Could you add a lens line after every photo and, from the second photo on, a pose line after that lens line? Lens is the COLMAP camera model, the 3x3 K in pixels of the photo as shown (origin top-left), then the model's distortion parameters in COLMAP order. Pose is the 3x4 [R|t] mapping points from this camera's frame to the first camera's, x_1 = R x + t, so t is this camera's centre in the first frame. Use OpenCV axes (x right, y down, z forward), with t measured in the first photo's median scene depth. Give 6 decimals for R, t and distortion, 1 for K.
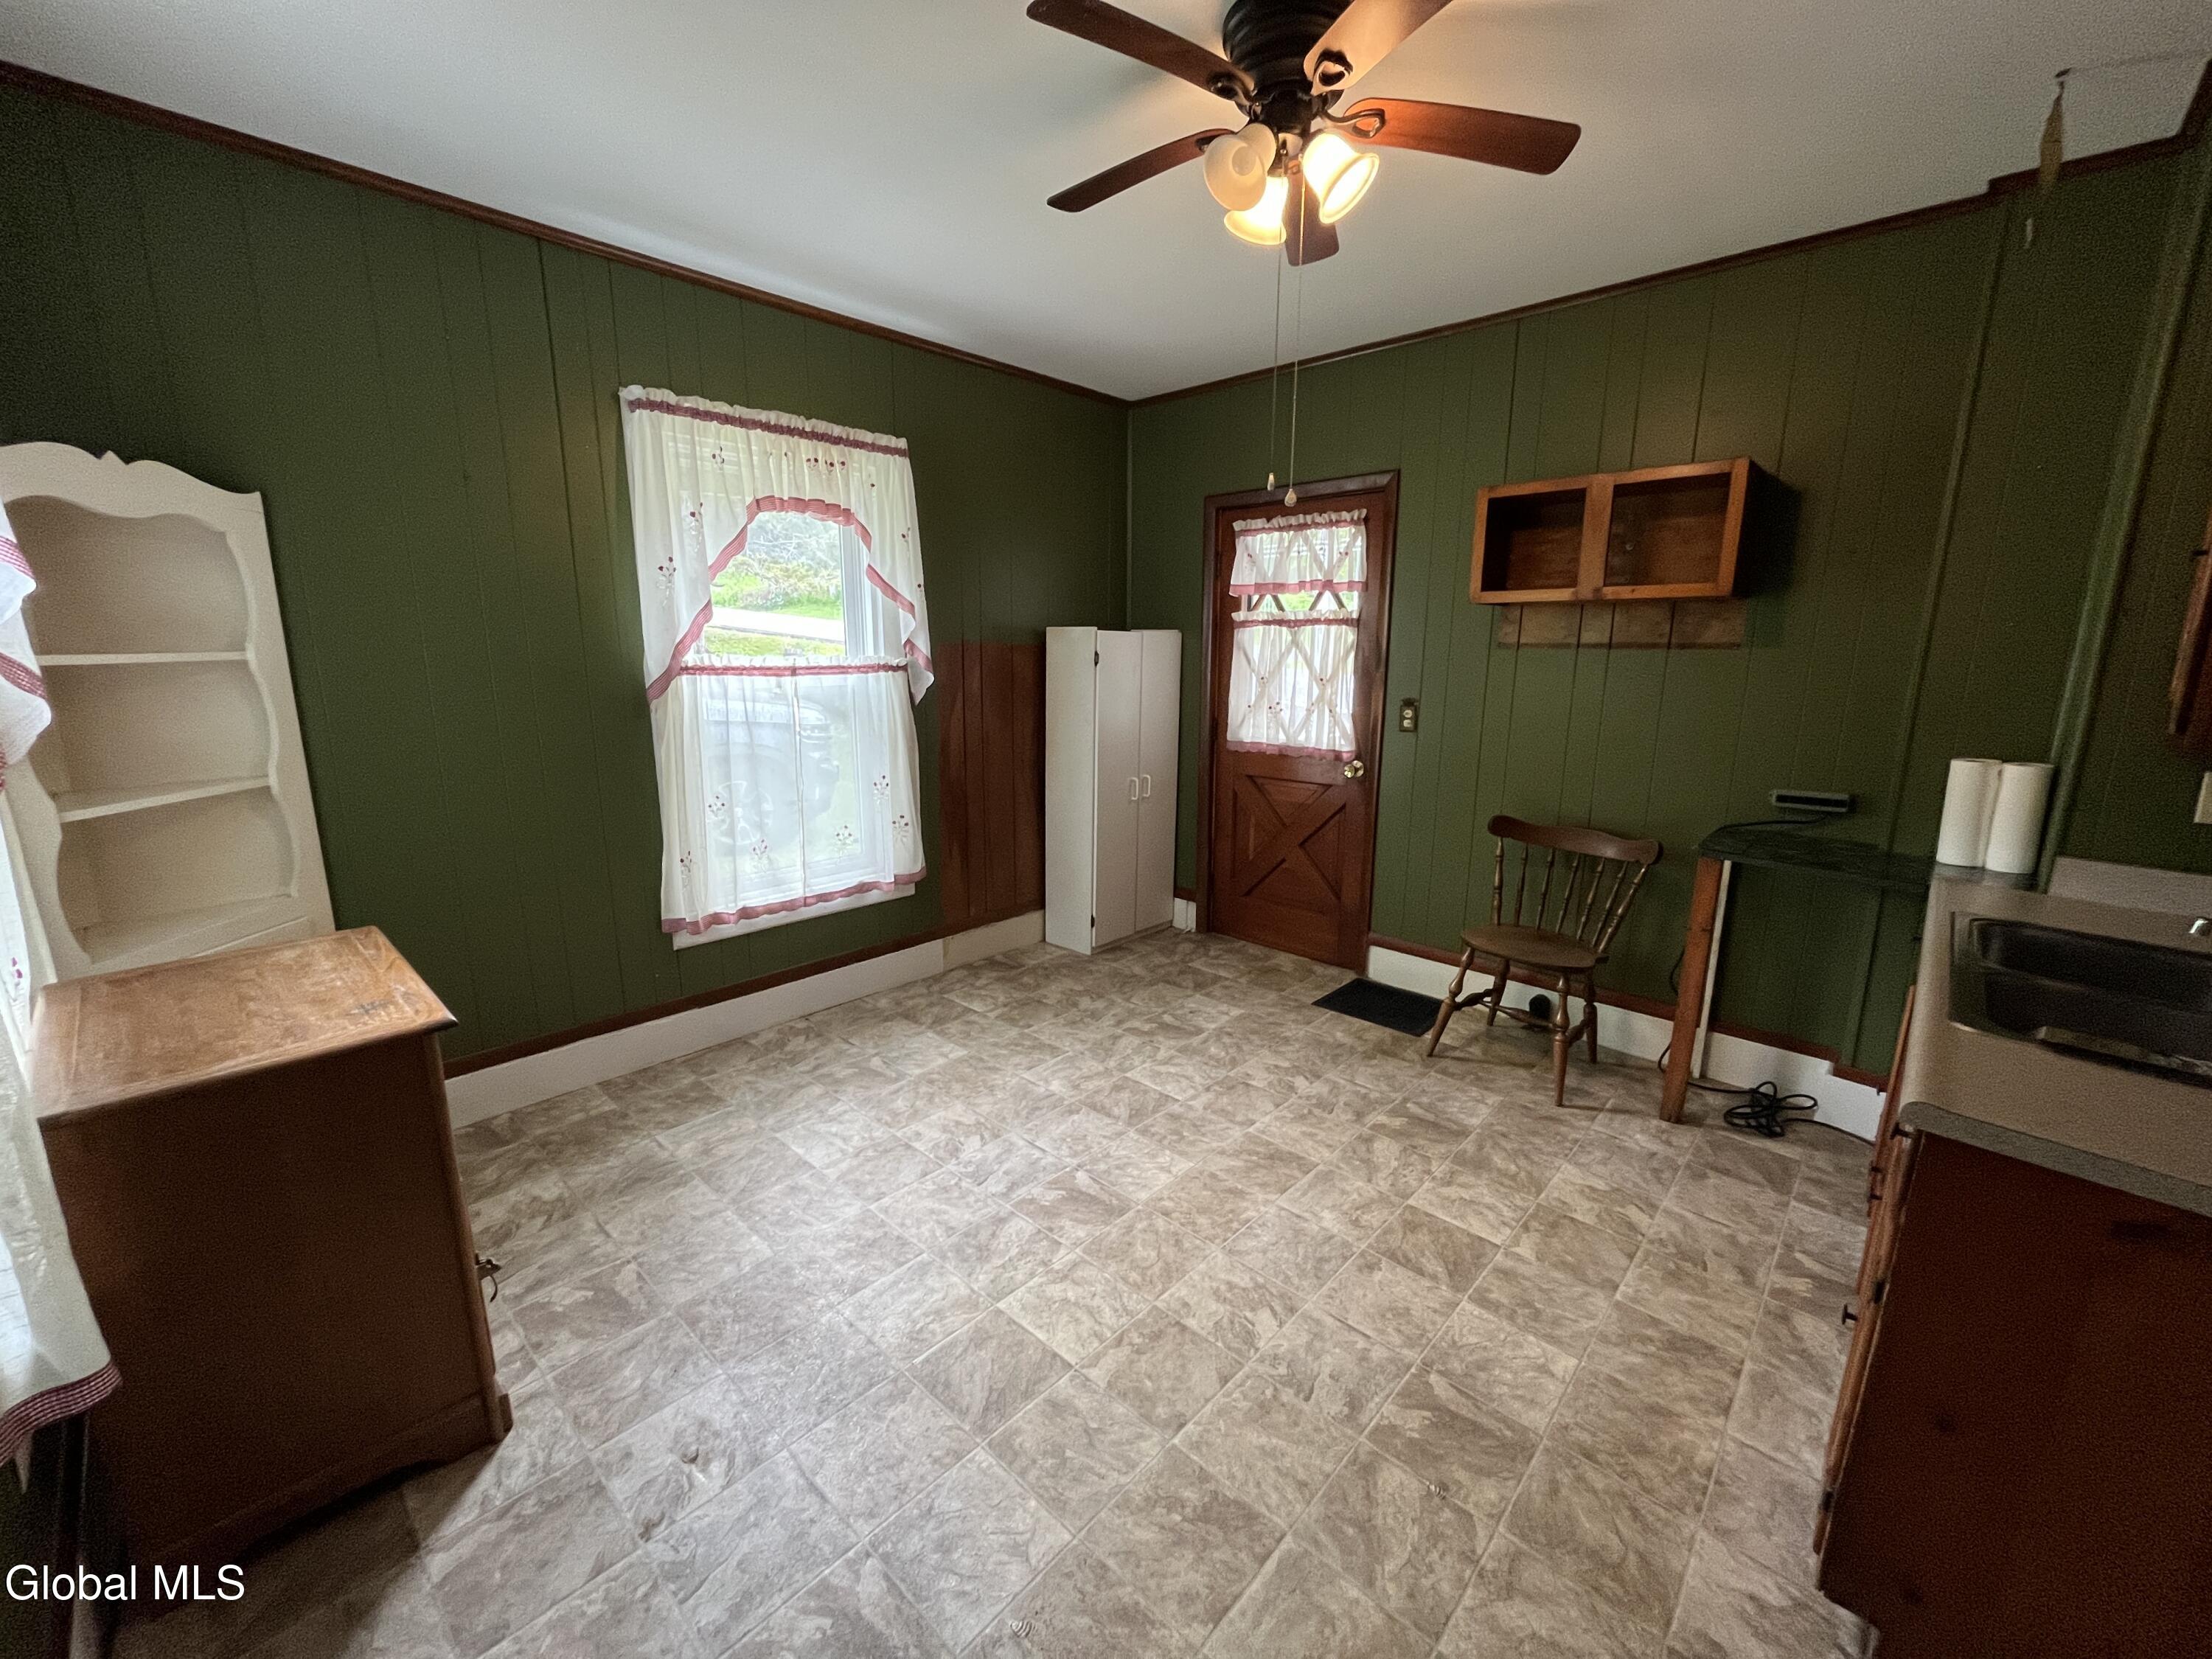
lens RADIAL K [[896.5, 0, 1104.9], [0, 896.5, 830.3], [0, 0, 1]] dist [0.000955, -0.000035]
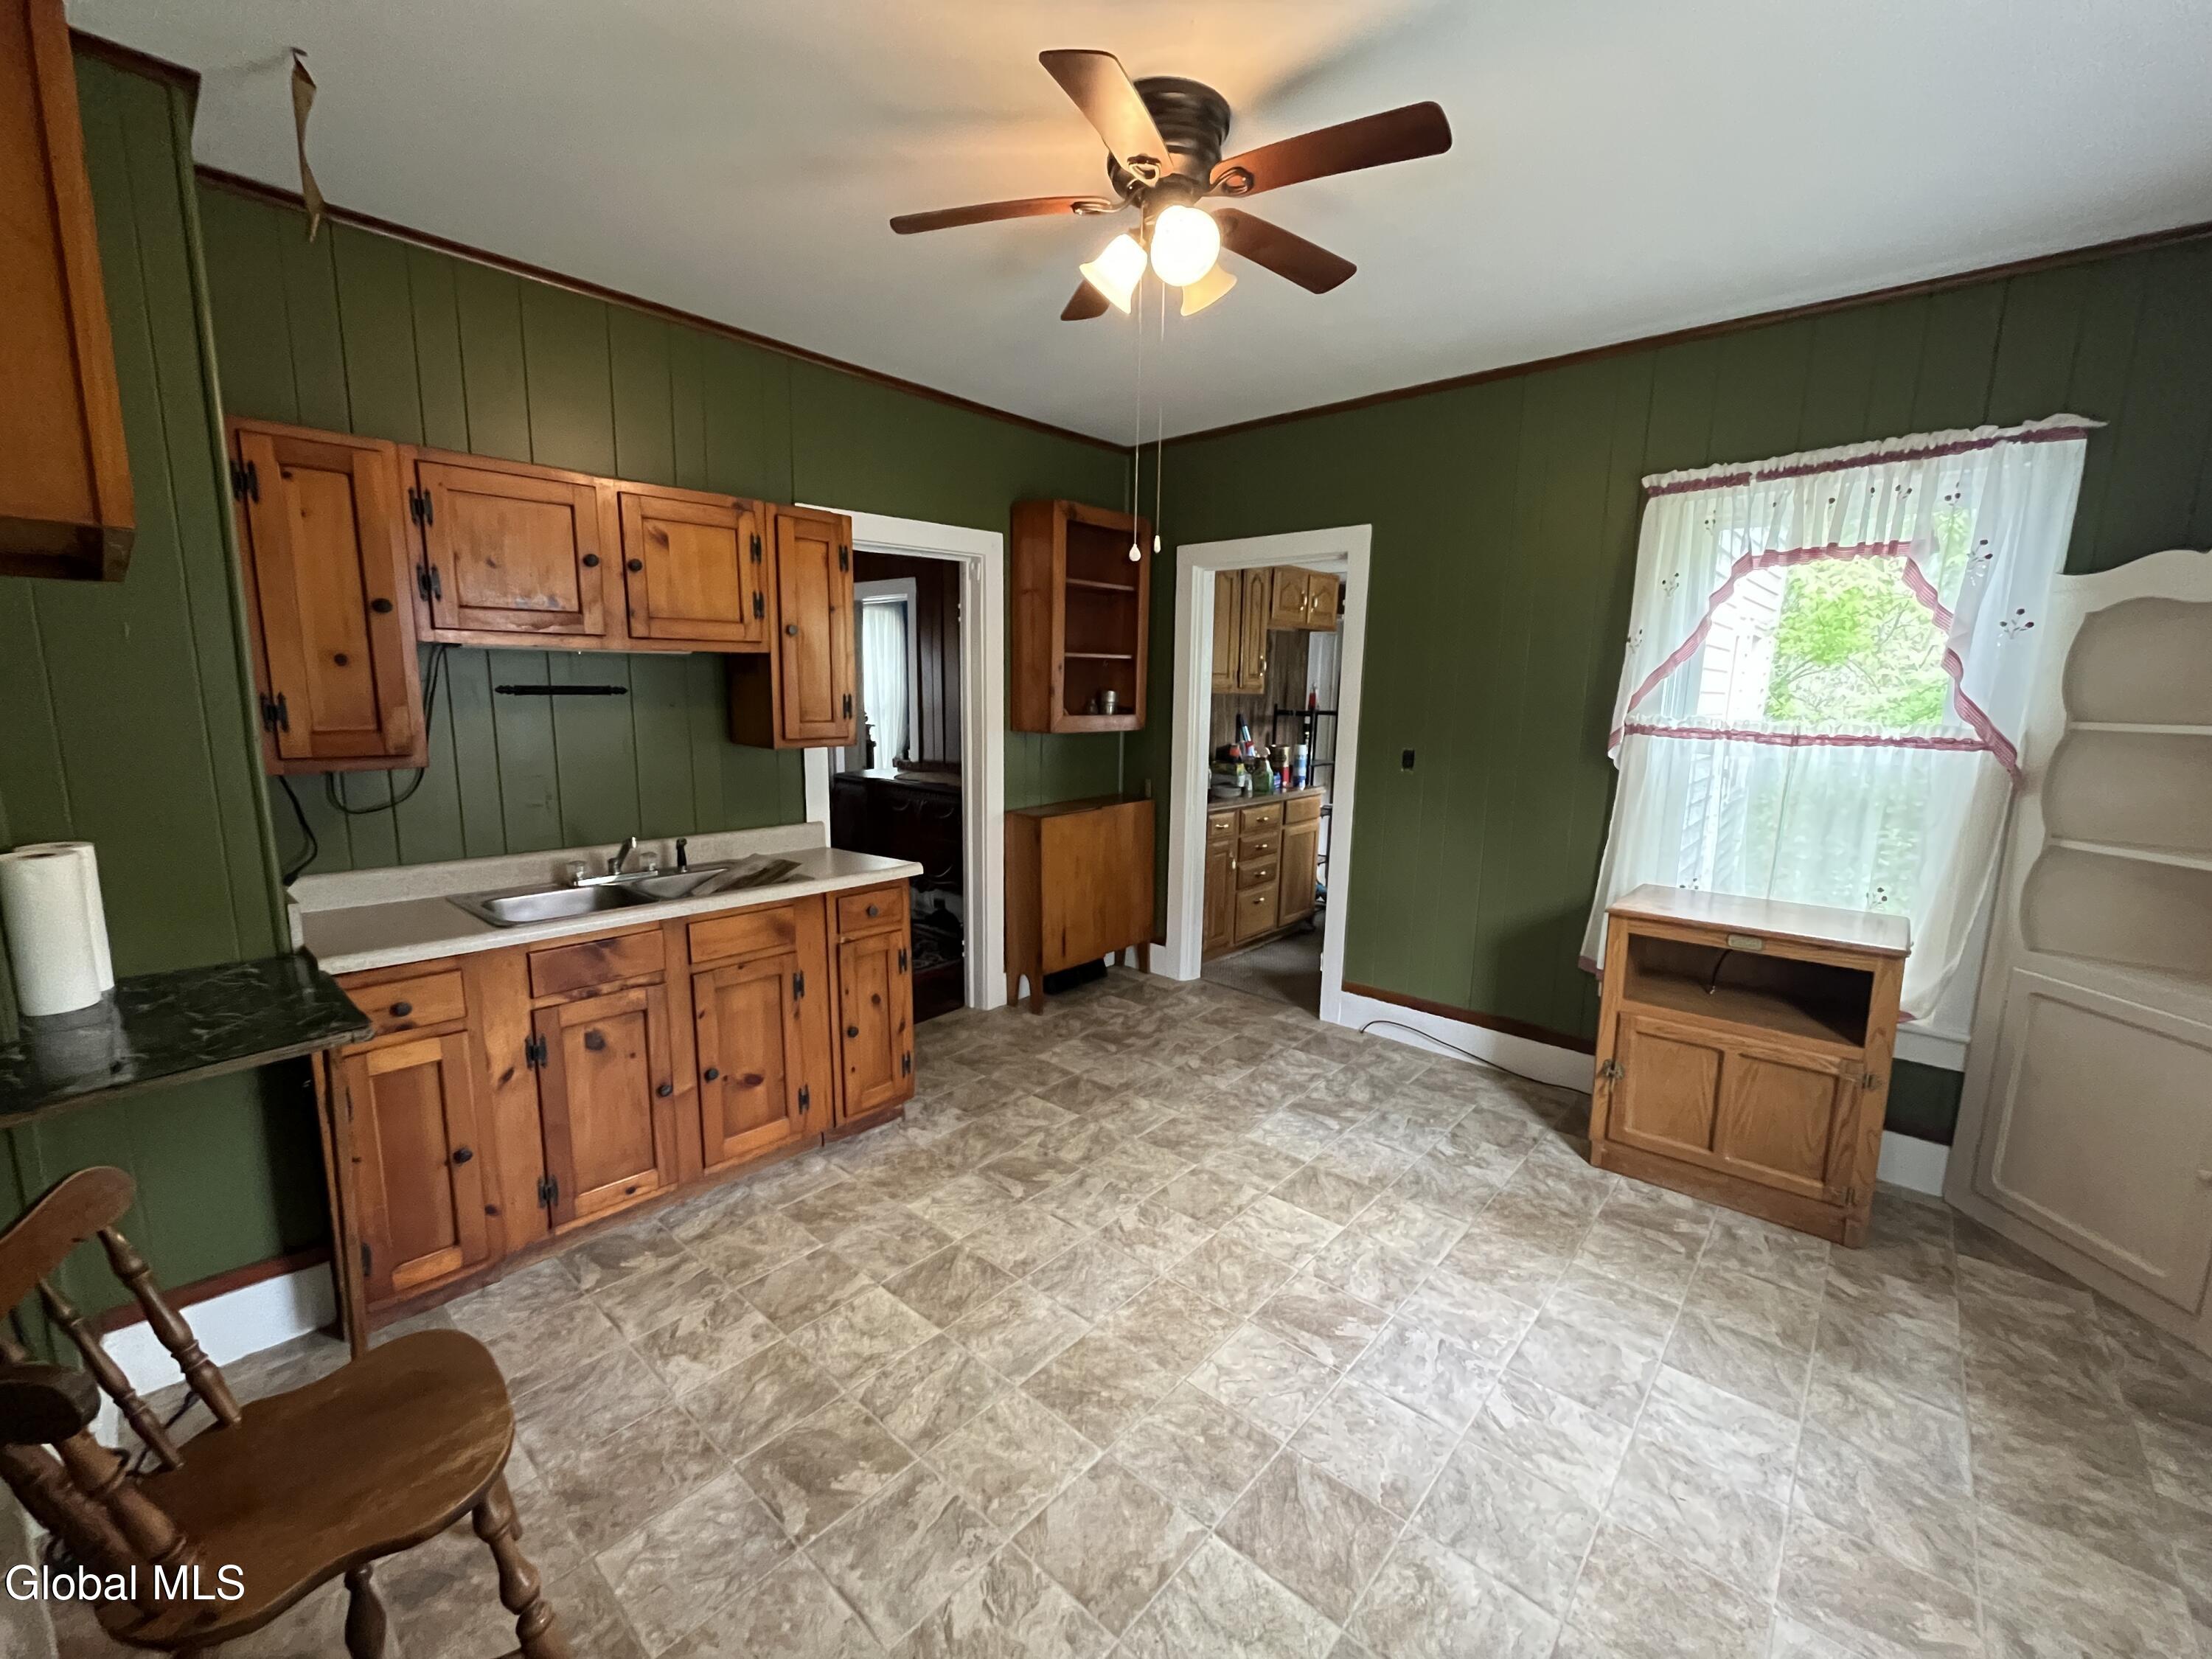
lens RADIAL K [[896.5, 0, 1105.7], [0, 896.5, 827.6], [0, 0, 1]] dist [0.000955, -0.000035]
pose [[-0.999675, -0.016673, -0.019309, 0.212695], [-0.022466, 0.933966, 0.356654, -0.370904], [0.012087, 0.356971, -0.934037, 1.717603]]
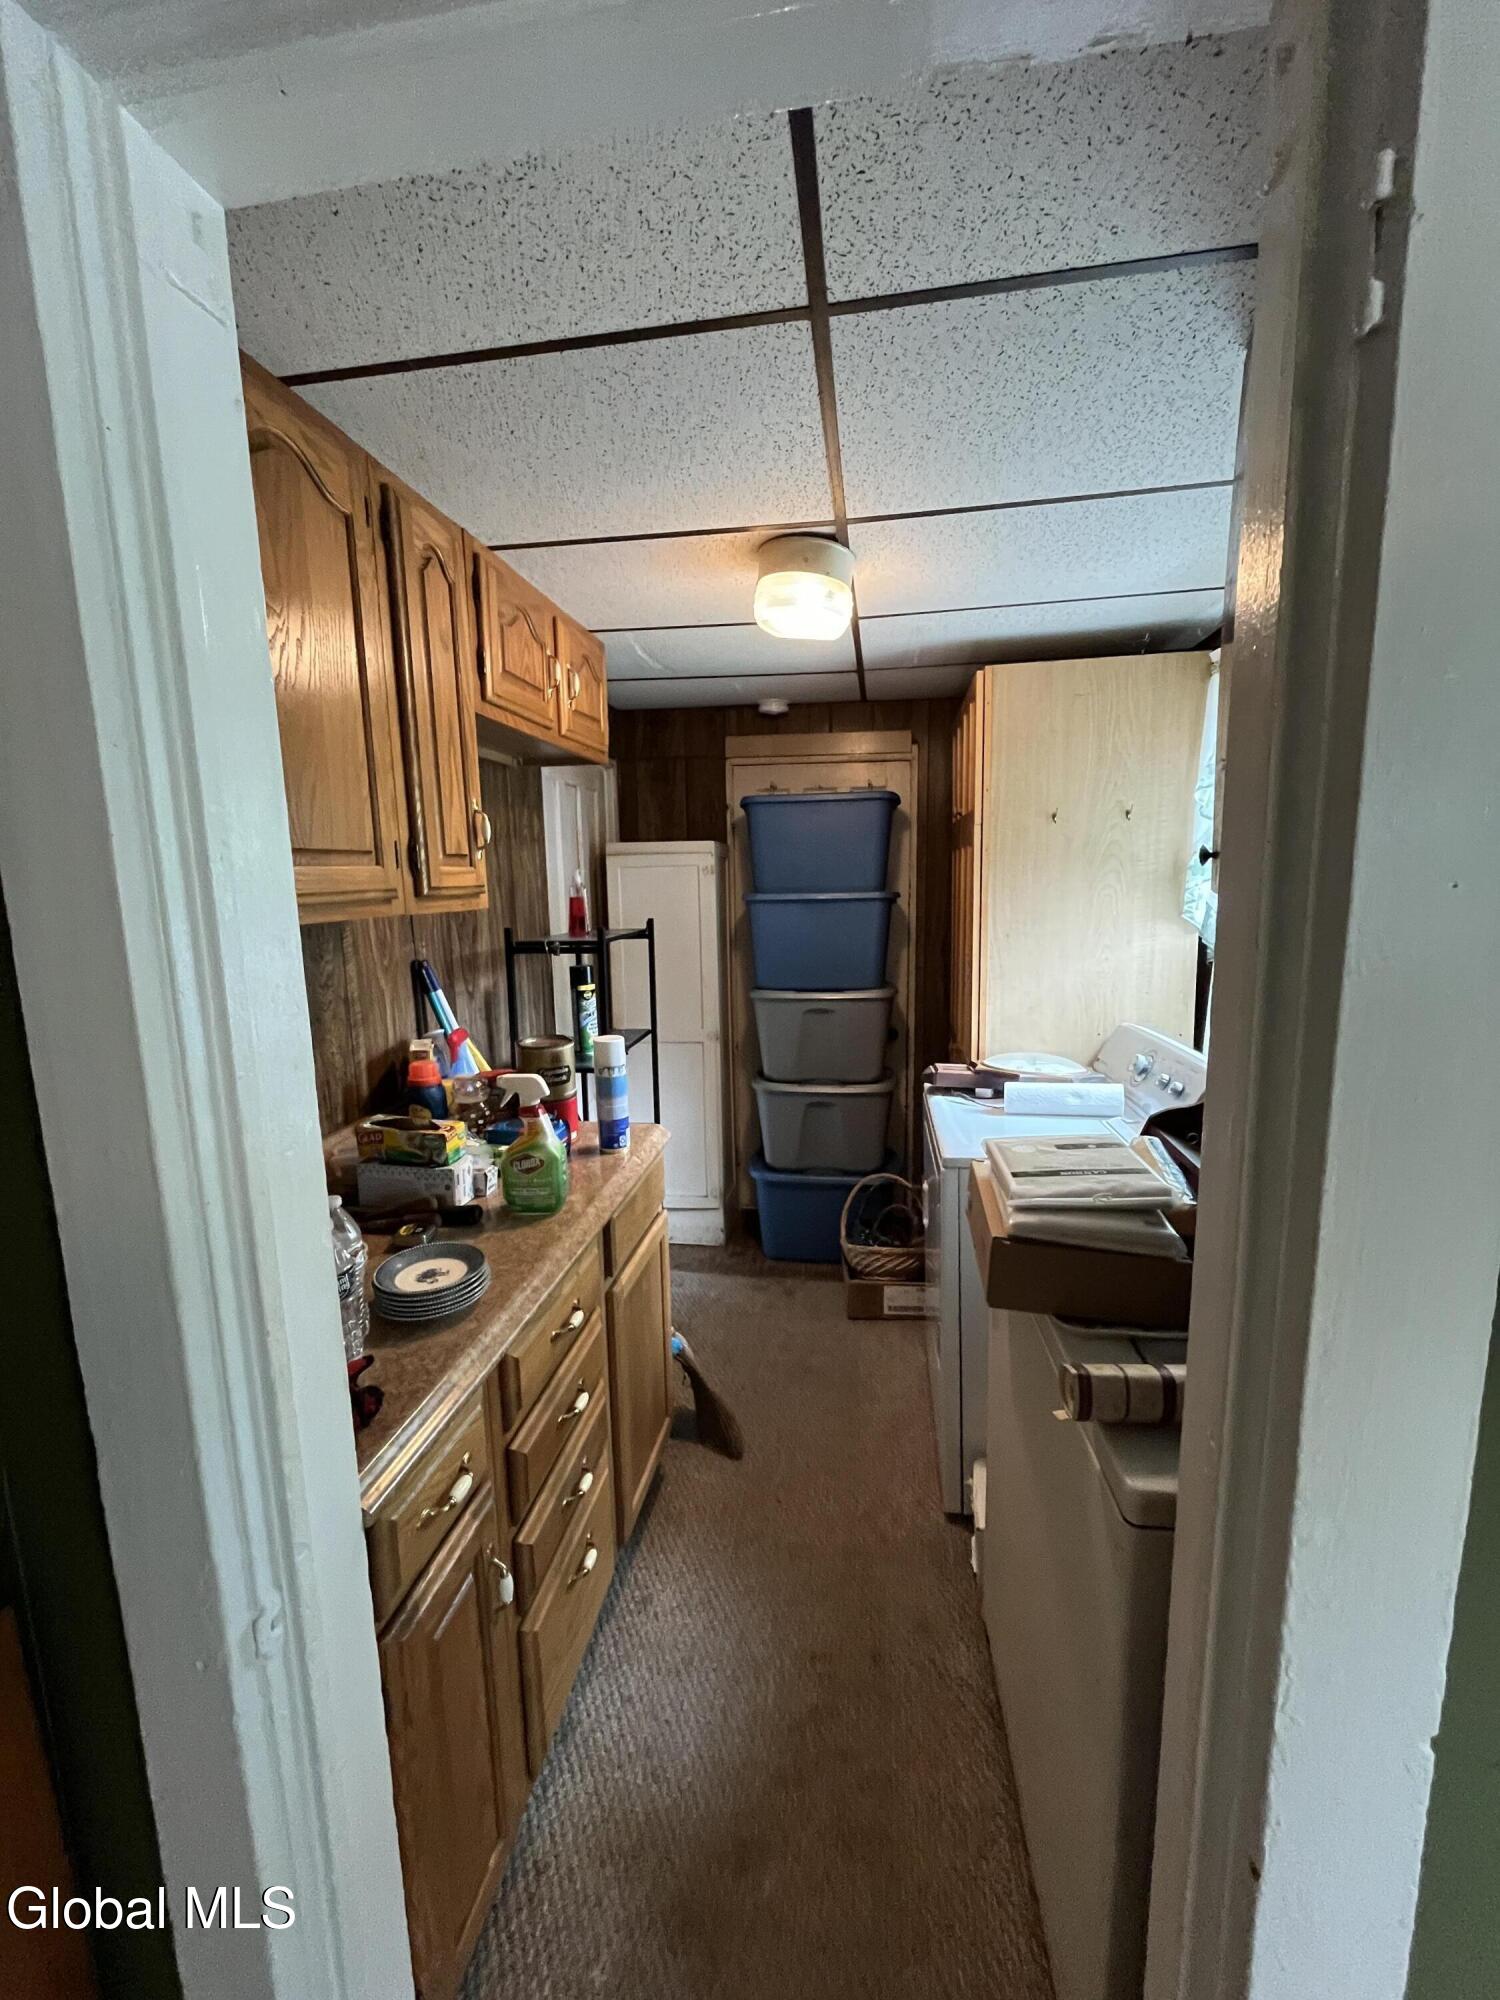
lens RADIAL K [[810.6, 0, 750.9], [0, 810.6, 996.0], [0, 0, 1]] dist [0.000955, -0.000035]
pose [[-0.825805, 0.093361, -0.556174, 0.048405], [-0.103159, 0.944556, 0.311725, -0.138908], [0.554440, 0.314799, -0.770388, 0.567391]]
